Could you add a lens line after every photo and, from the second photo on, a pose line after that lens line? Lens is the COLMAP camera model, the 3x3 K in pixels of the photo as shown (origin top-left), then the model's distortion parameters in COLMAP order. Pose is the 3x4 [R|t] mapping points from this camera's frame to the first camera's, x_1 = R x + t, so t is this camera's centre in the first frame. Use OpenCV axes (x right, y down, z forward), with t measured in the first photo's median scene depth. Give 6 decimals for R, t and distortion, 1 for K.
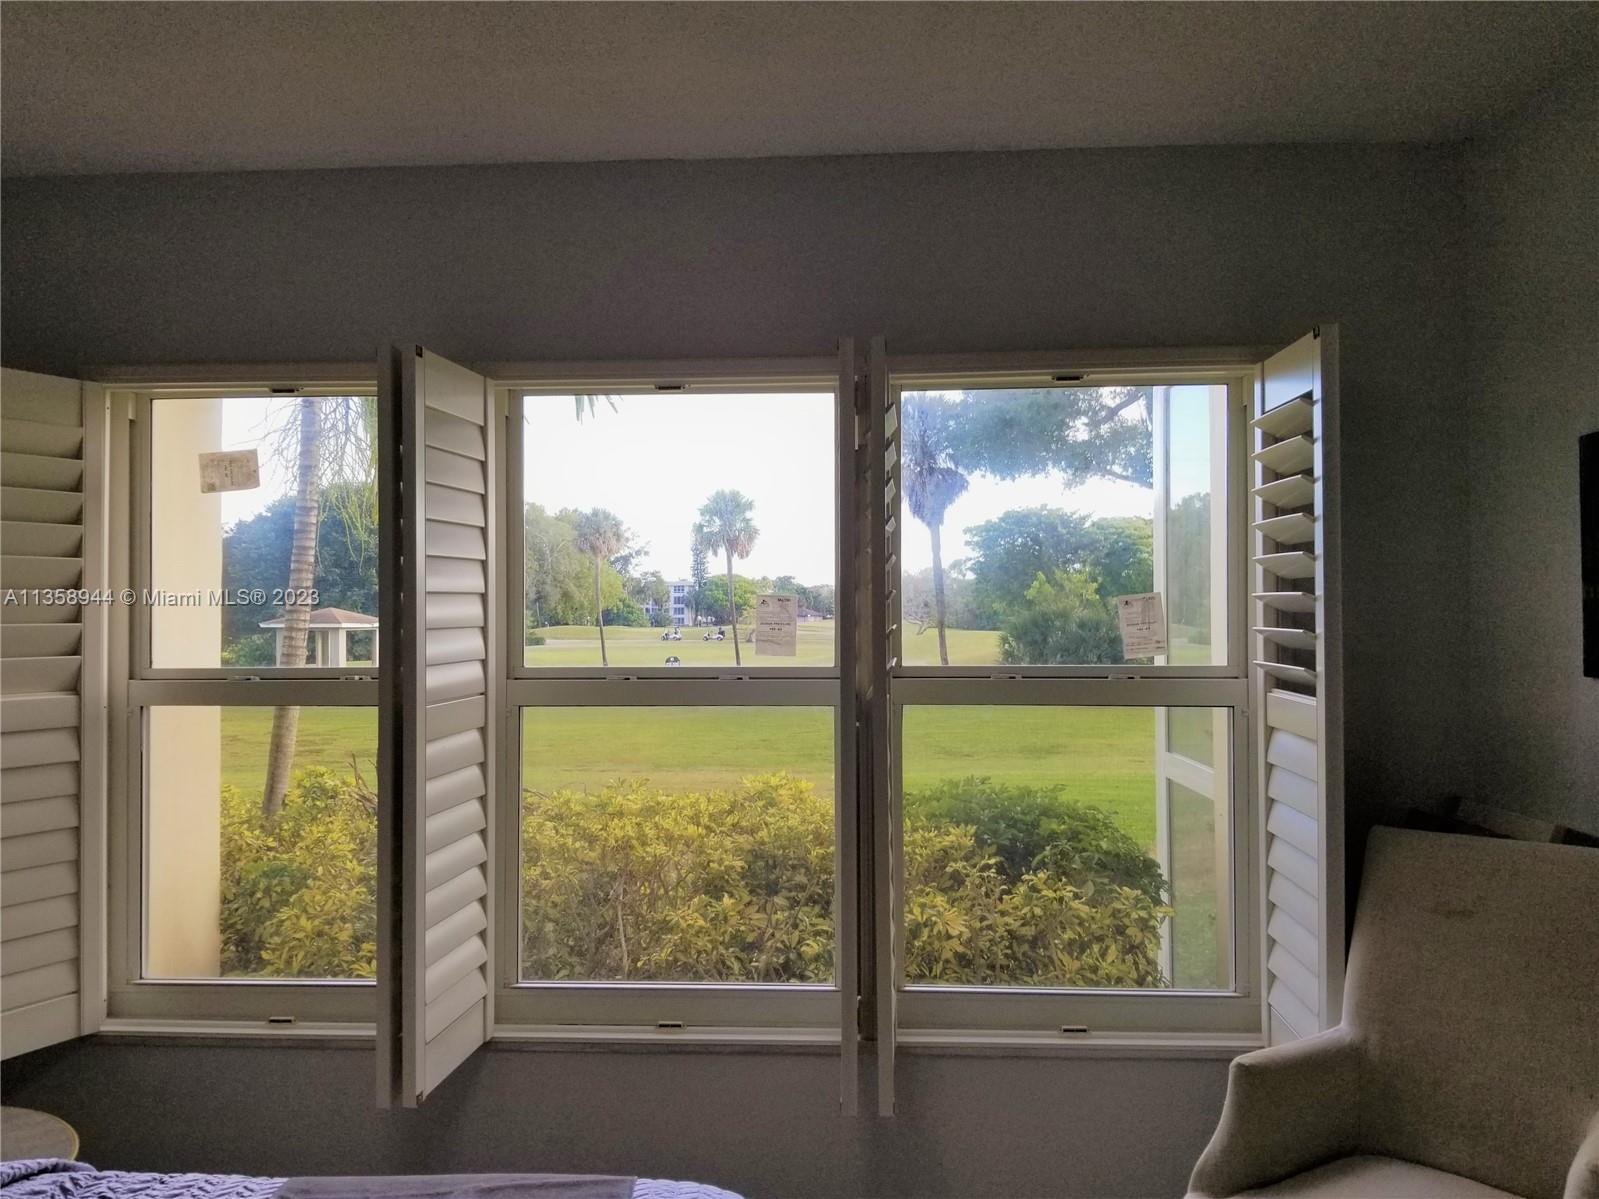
lens RADIAL K [[1257.9, 0, 760.3], [0, 1257.9, 606.8], [0, 0, 1]] dist [0.071539, -0.126093]
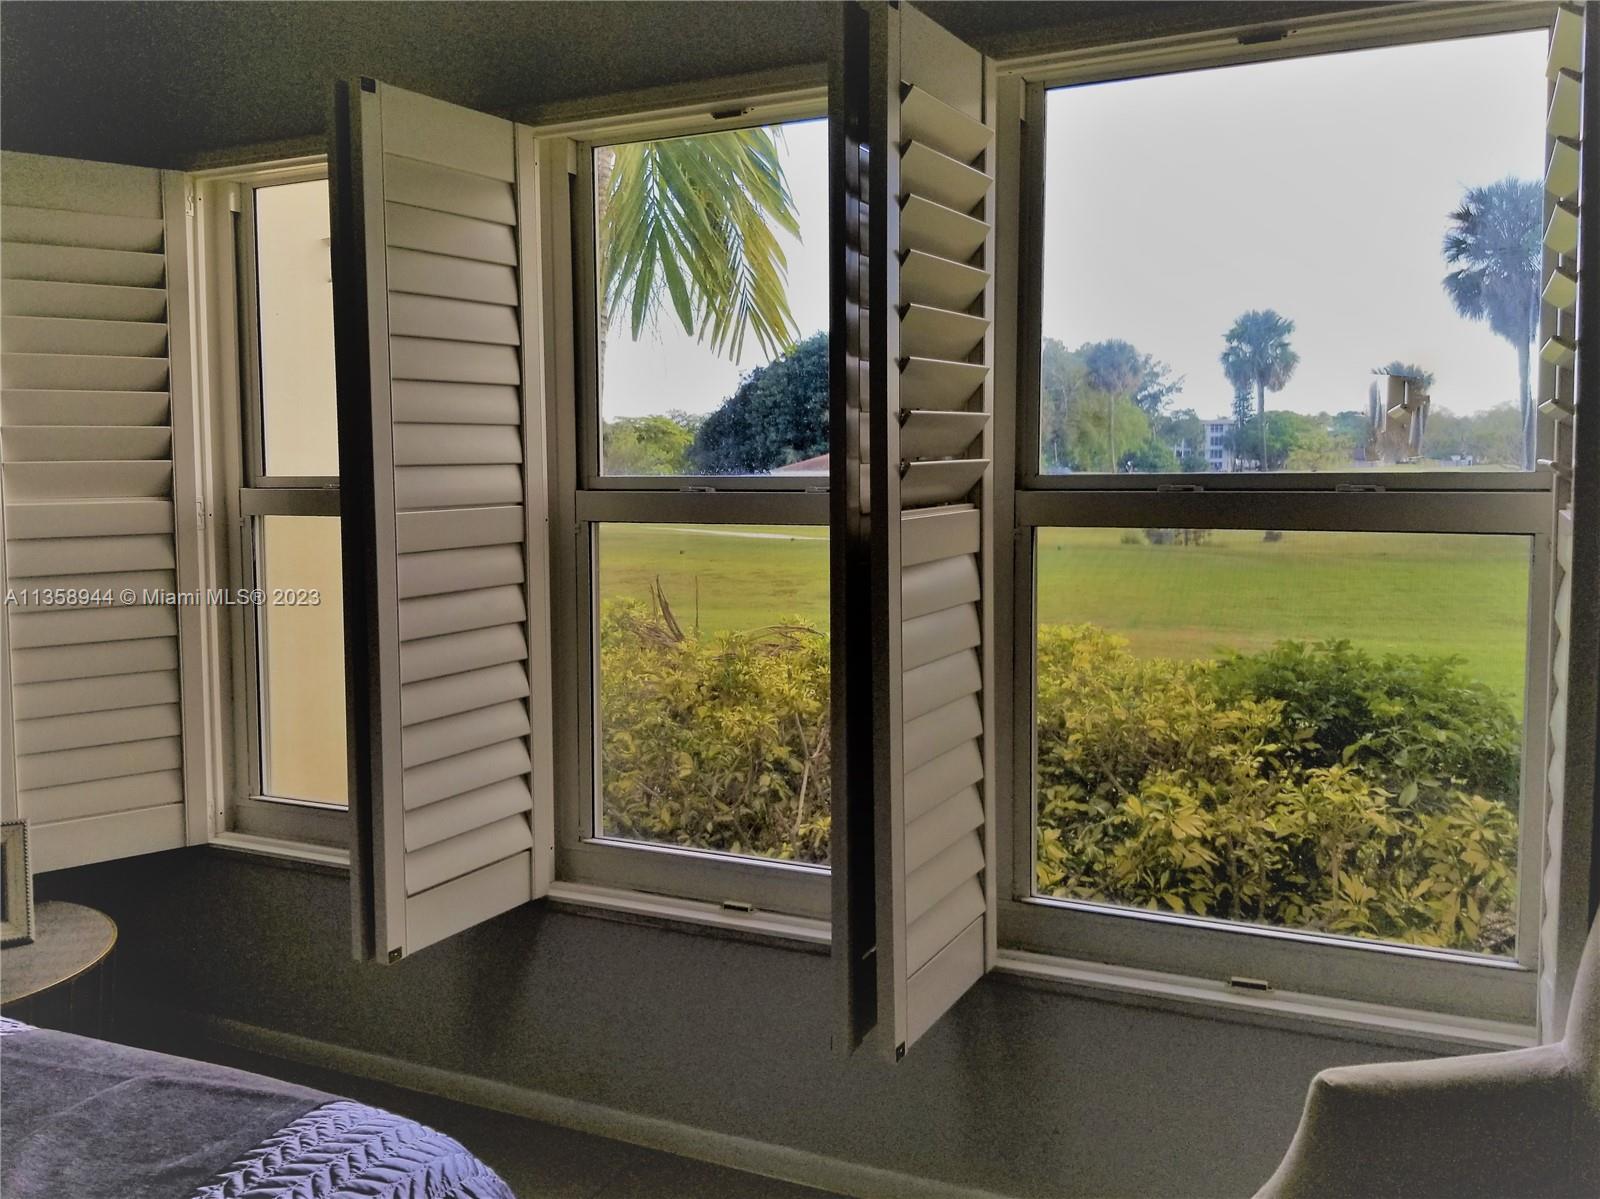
lens RADIAL K [[1319.8, 0, 778.8], [0, 1319.8, 571.7], [0, 0, 1]] dist [0.098887, -0.189529]
pose [[0.925592, 0.027849, -0.377496, 0.266436], [0.006204, 0.996040, 0.088693, 0.034203], [0.378471, -0.084435, 0.921754, 0.221617]]
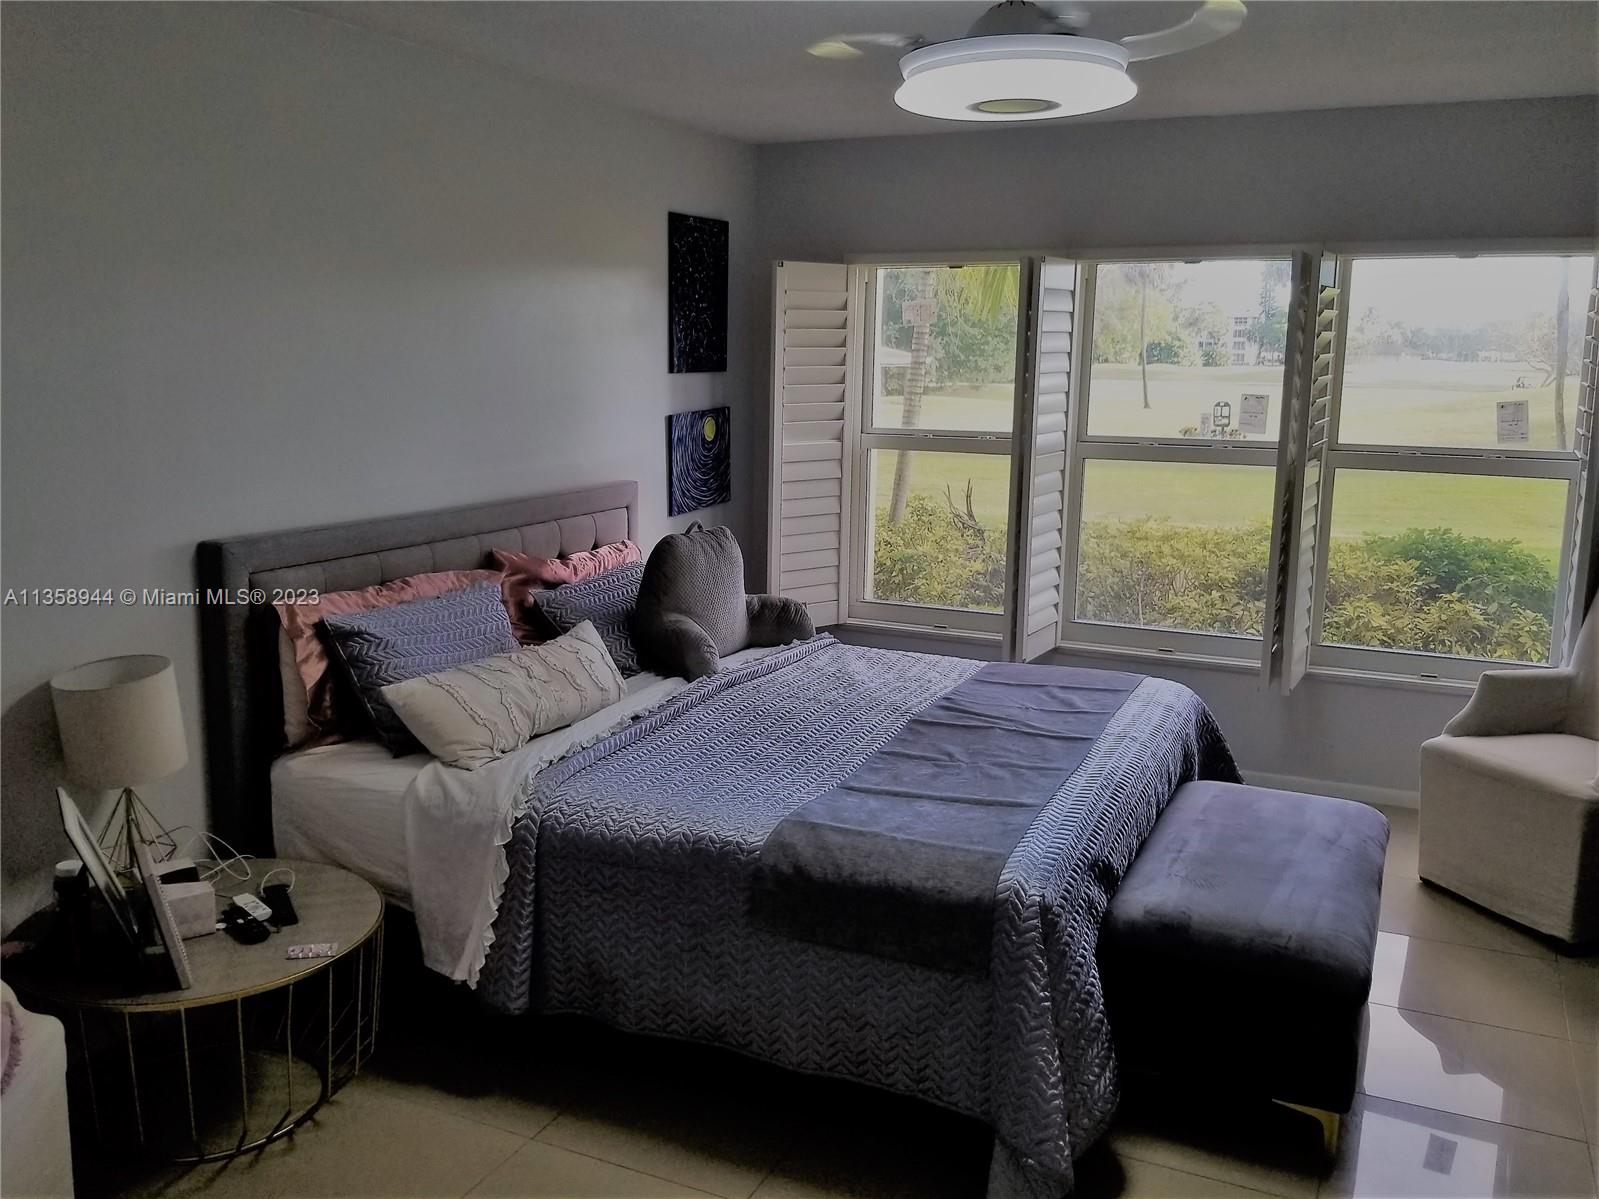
lens RADIAL K [[1362.4, 0, 746.0], [0, 1362.4, 581.0], [0, 0, 1]] dist [0.048527, -0.112695]
pose [[0.918449, 0.079531, -0.387460, 0.110846], [-0.010373, 0.984083, 0.177408, -0.076773], [0.395403, -0.158922, 0.904655, -0.832437]]
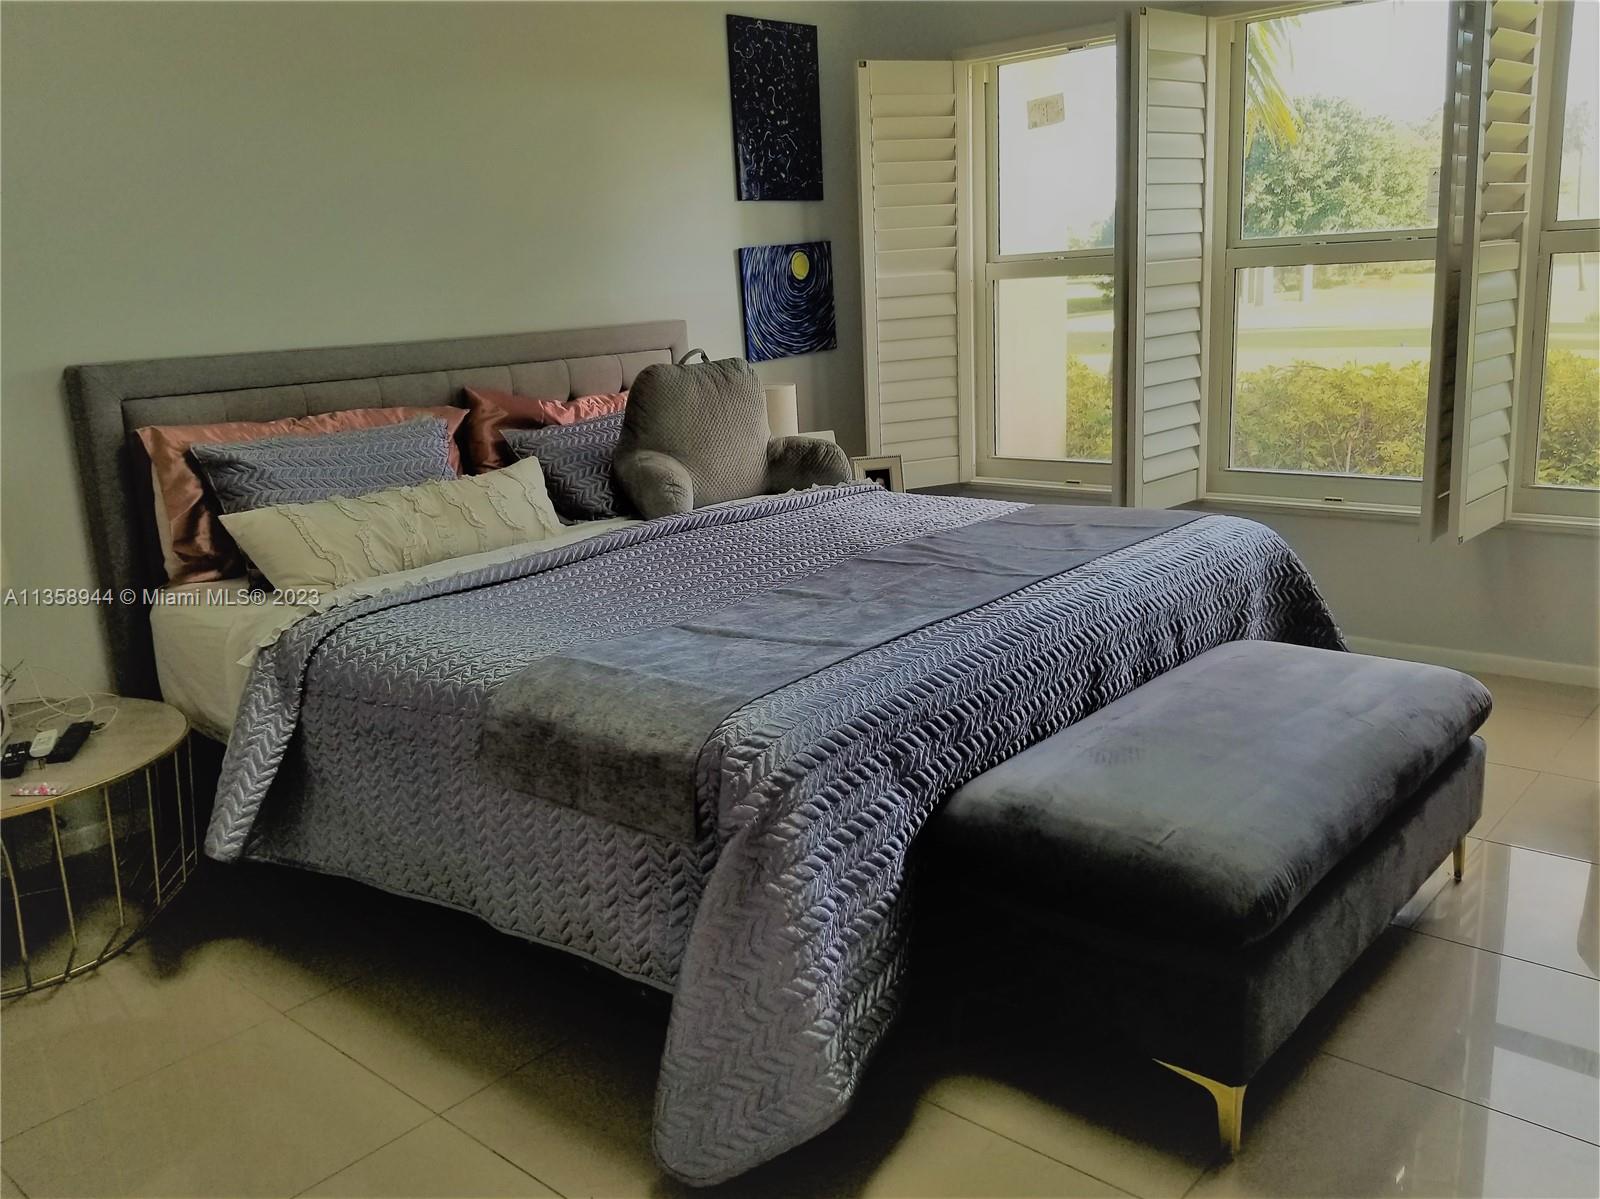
lens RADIAL K [[1319.8, 0, 778.8], [0, 1319.8, 571.7], [0, 0, 1]] dist [0.098887, -0.189529]
pose [[0.778453, 0.099570, -0.619755, 0.352764], [0.055178, 0.972662, 0.225574, 0.045200], [0.625273, -0.209795, 0.751678, -0.461091]]
